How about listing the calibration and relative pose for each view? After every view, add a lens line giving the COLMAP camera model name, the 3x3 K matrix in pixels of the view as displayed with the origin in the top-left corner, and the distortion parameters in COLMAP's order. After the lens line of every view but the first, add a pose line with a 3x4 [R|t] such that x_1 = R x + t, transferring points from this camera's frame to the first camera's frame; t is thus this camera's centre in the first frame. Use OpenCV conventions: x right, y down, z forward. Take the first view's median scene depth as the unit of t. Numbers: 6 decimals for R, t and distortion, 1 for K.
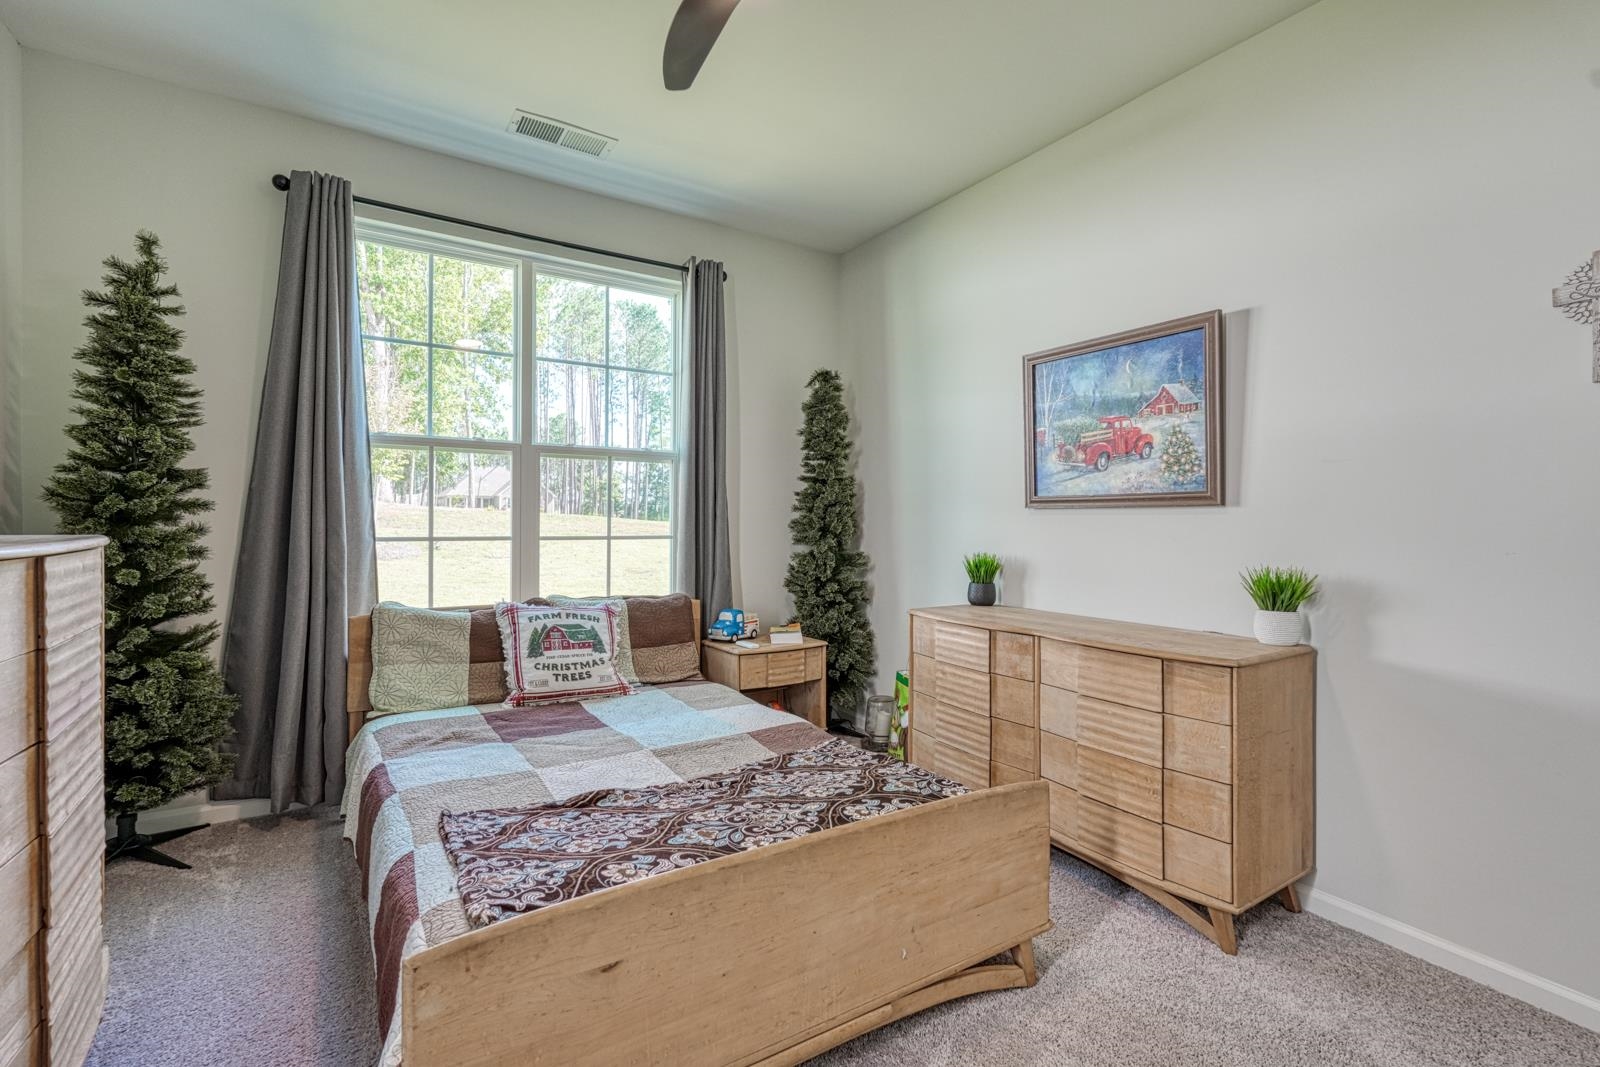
lens RADIAL K [[699.6, 0, 803.6], [0, 699.6, 529.4], [0, 0, 1]] dist [-0.000287, 0.000575]
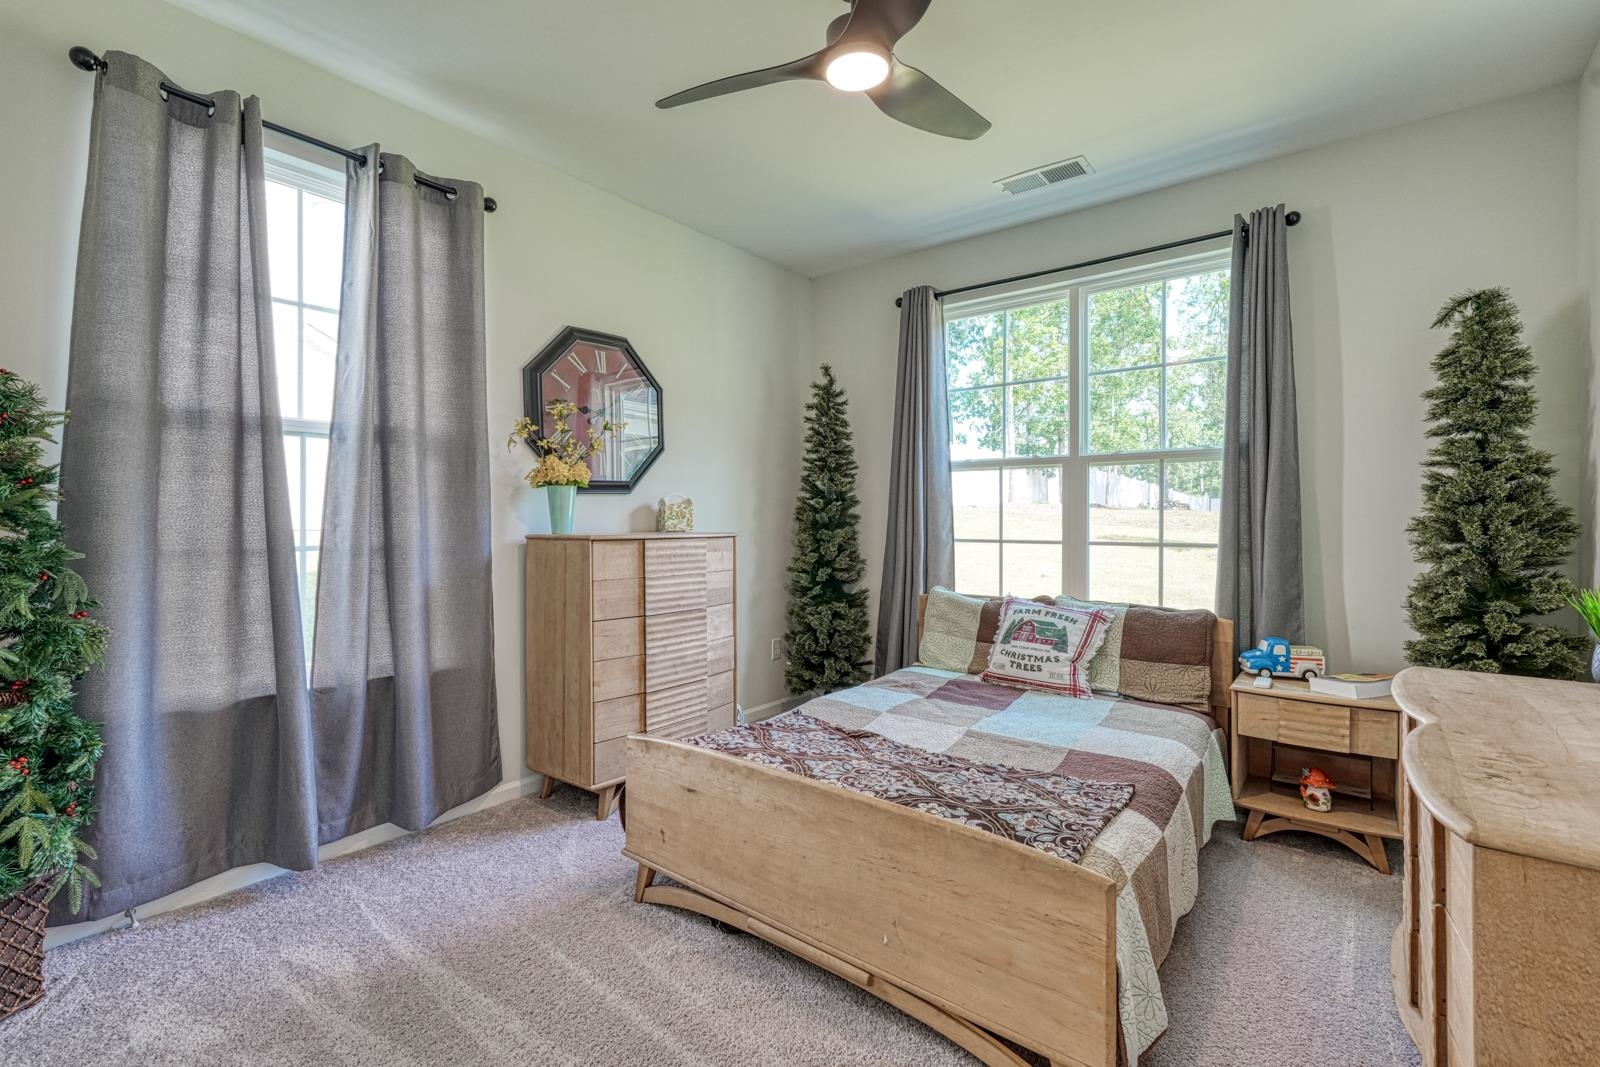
lens RADIAL K [[699.6, 0, 803.6], [0, 699.6, 529.4], [0, 0, 1]] dist [-0.000287, 0.000575]
pose [[0.344562, 0.003550, -0.938757, 0.727649], [-0.014513, 0.999893, -0.001545, -0.000816], [0.938652, 0.014156, 0.344576, 0.349538]]
